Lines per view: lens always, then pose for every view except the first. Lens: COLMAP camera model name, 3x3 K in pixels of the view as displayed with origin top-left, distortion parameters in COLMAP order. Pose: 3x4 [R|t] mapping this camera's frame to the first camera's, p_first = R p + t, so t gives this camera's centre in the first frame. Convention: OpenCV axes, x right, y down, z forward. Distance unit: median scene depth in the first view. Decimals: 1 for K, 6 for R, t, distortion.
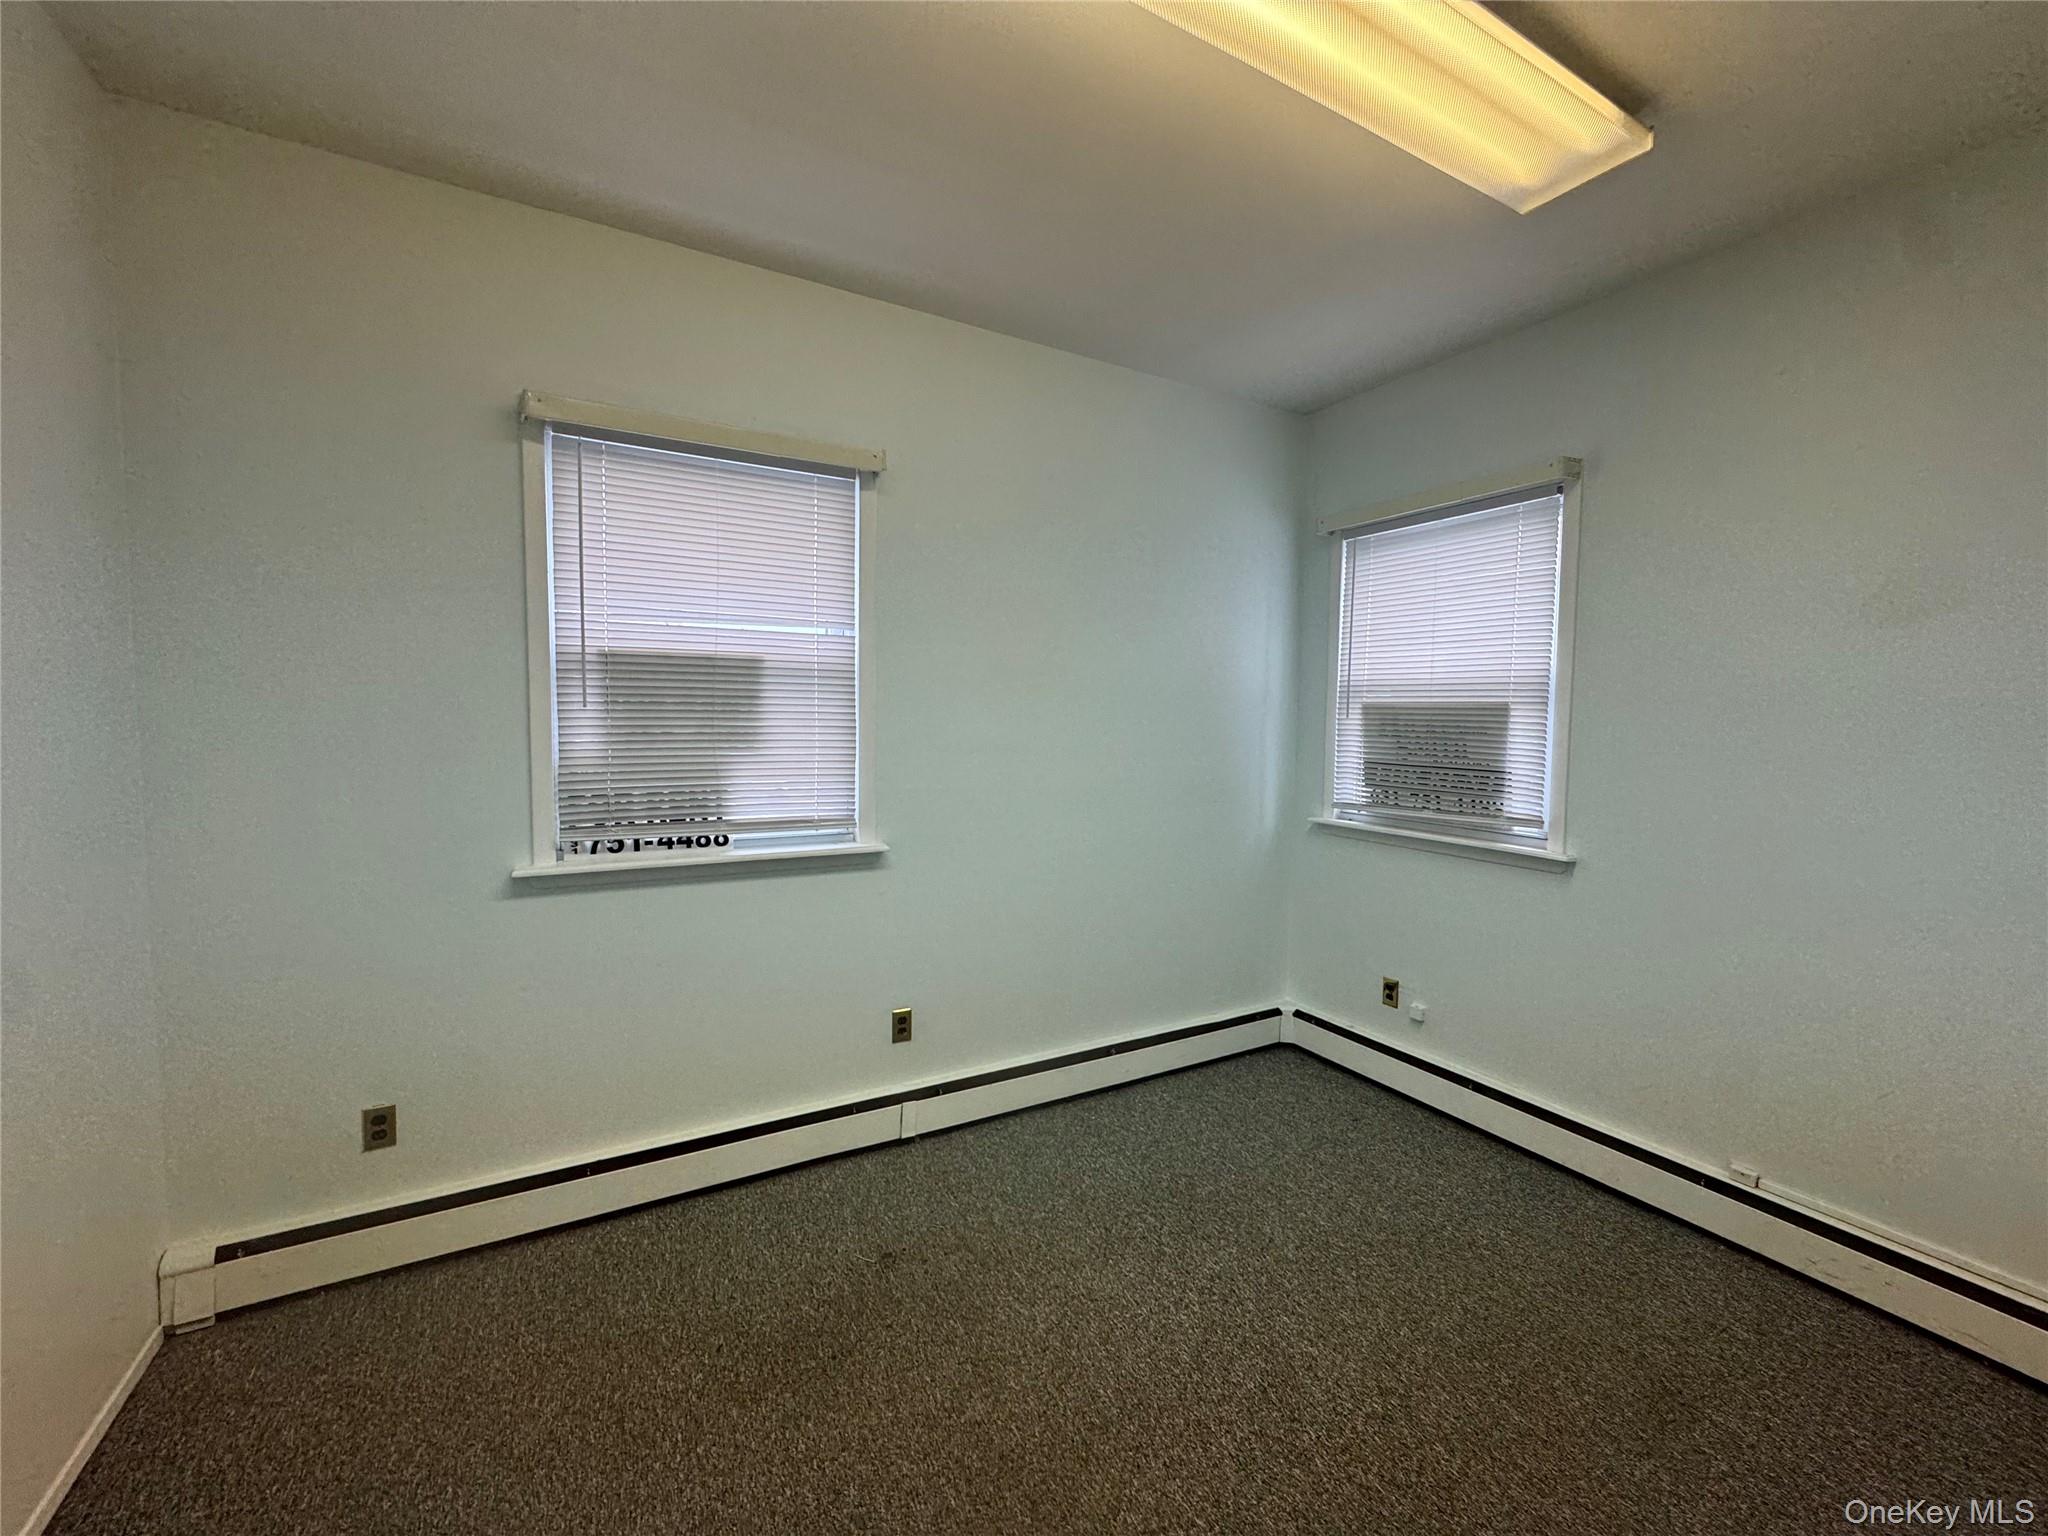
lens RADIAL K [[817.4, 0, 1025.9], [0, 817.4, 770.6], [0, 0, 1]] dist [-0.001317, -0.000152]
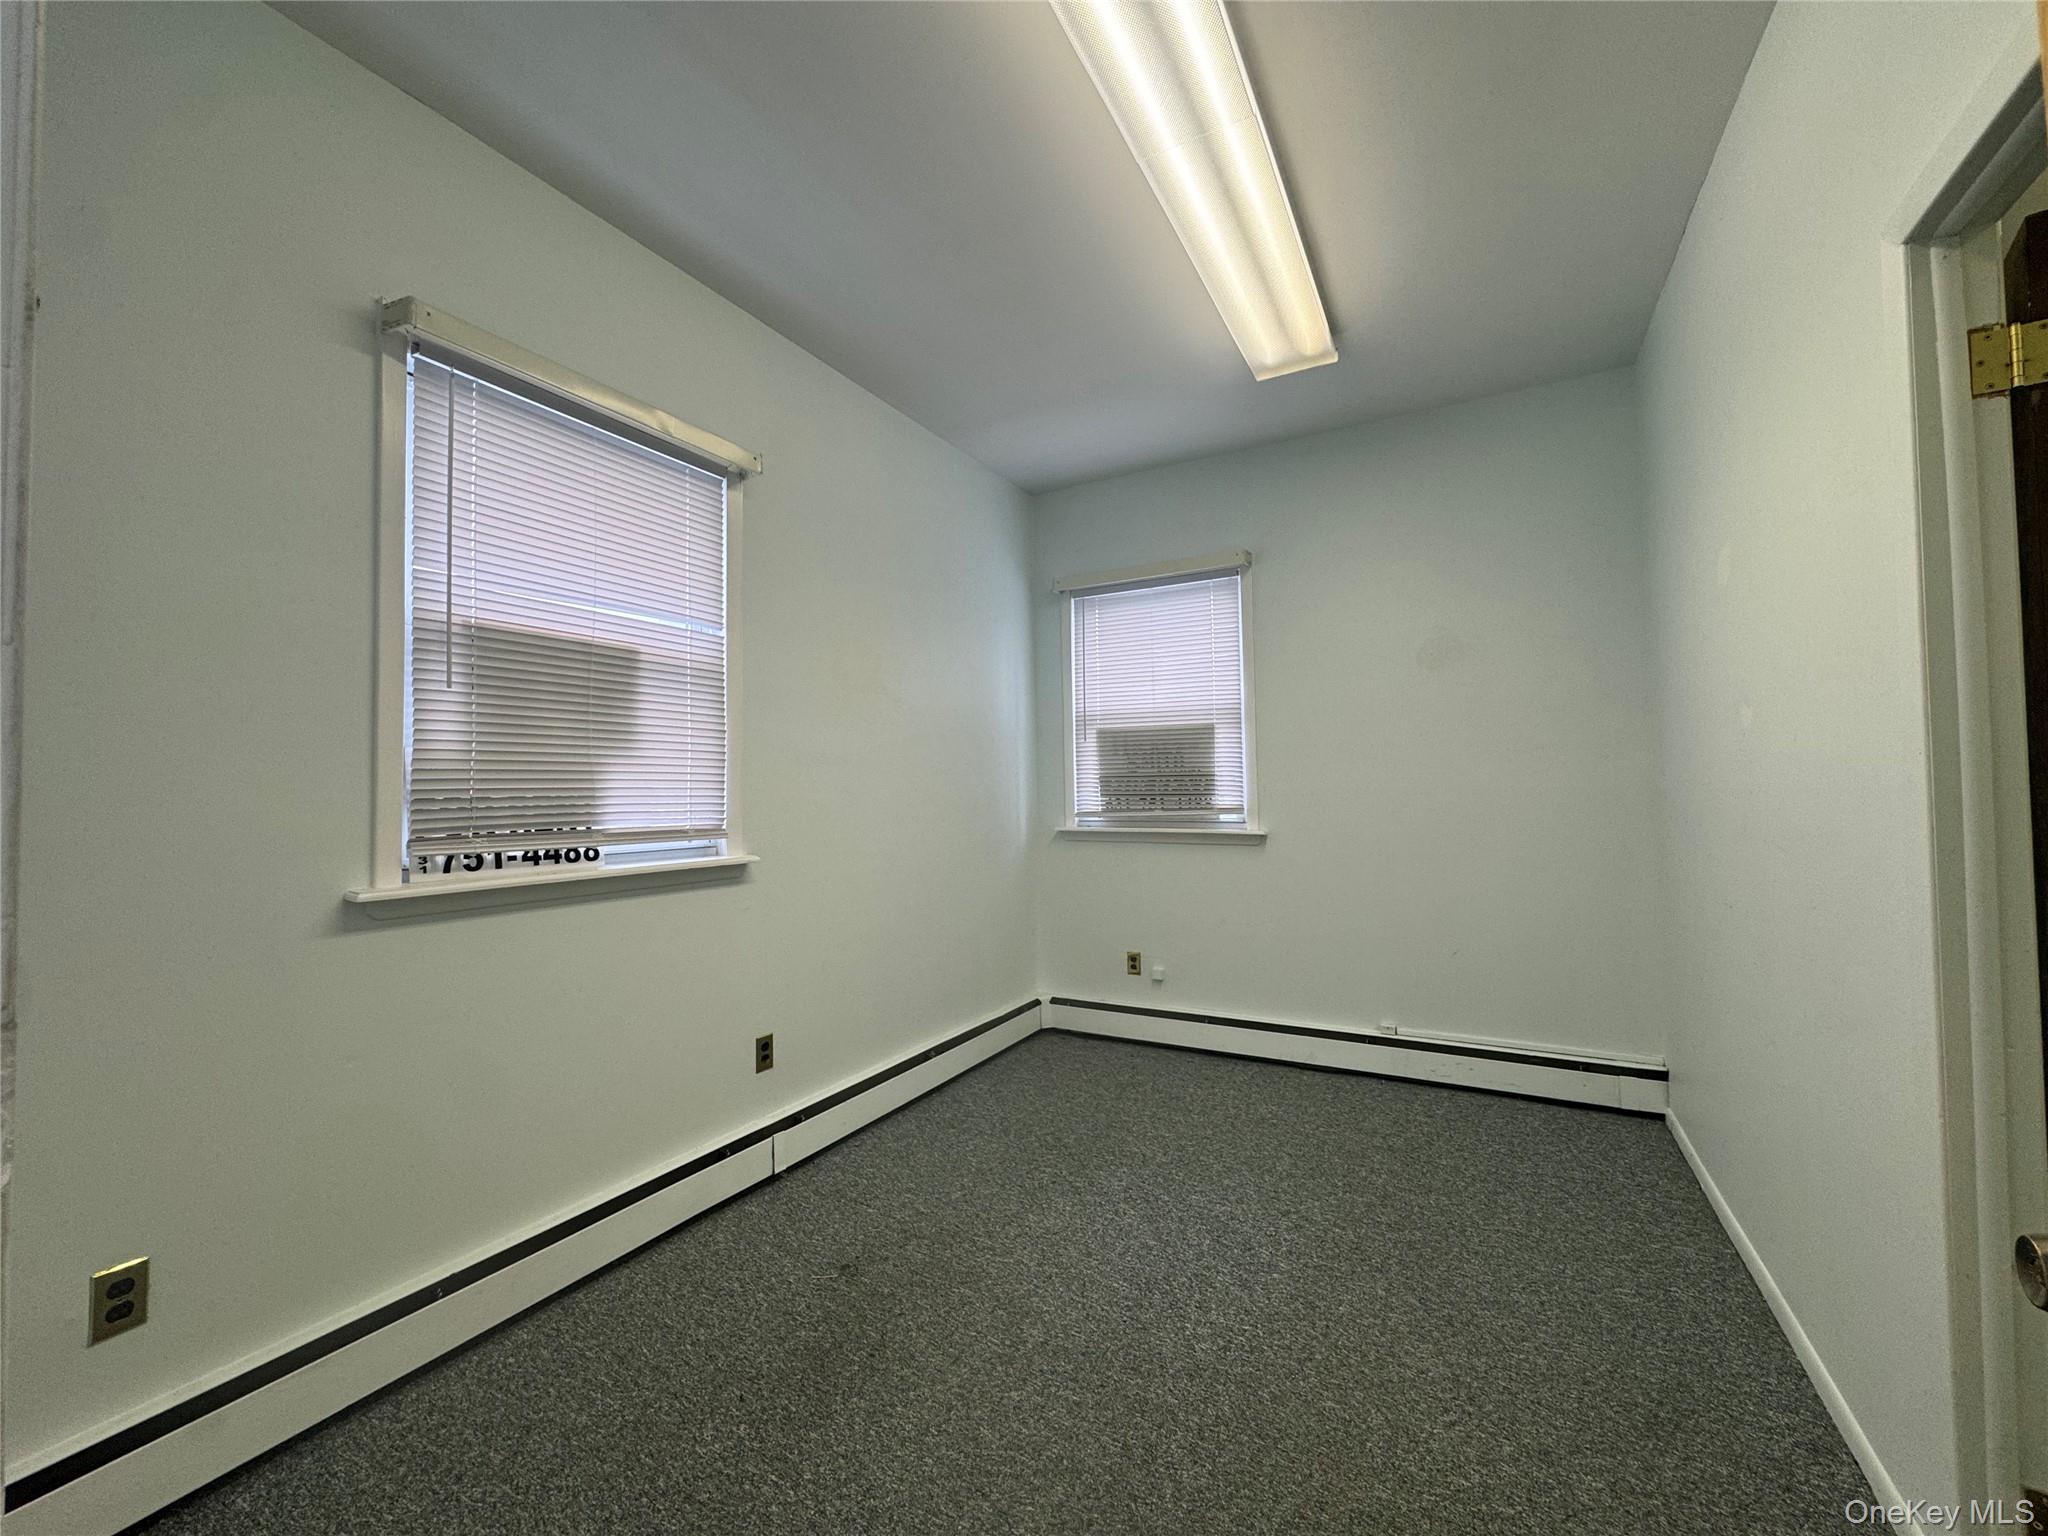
lens RADIAL K [[822.4, 0, 1024.0], [0, 822.4, 768.0], [0, 0, 1]] dist [0.000067, 0.000402]
pose [[0.852318, -0.008295, 0.522958, -0.434460], [0.058978, 0.995021, -0.080340, 0.091138], [-0.519687, 0.099318, 0.848564, 0.015840]]
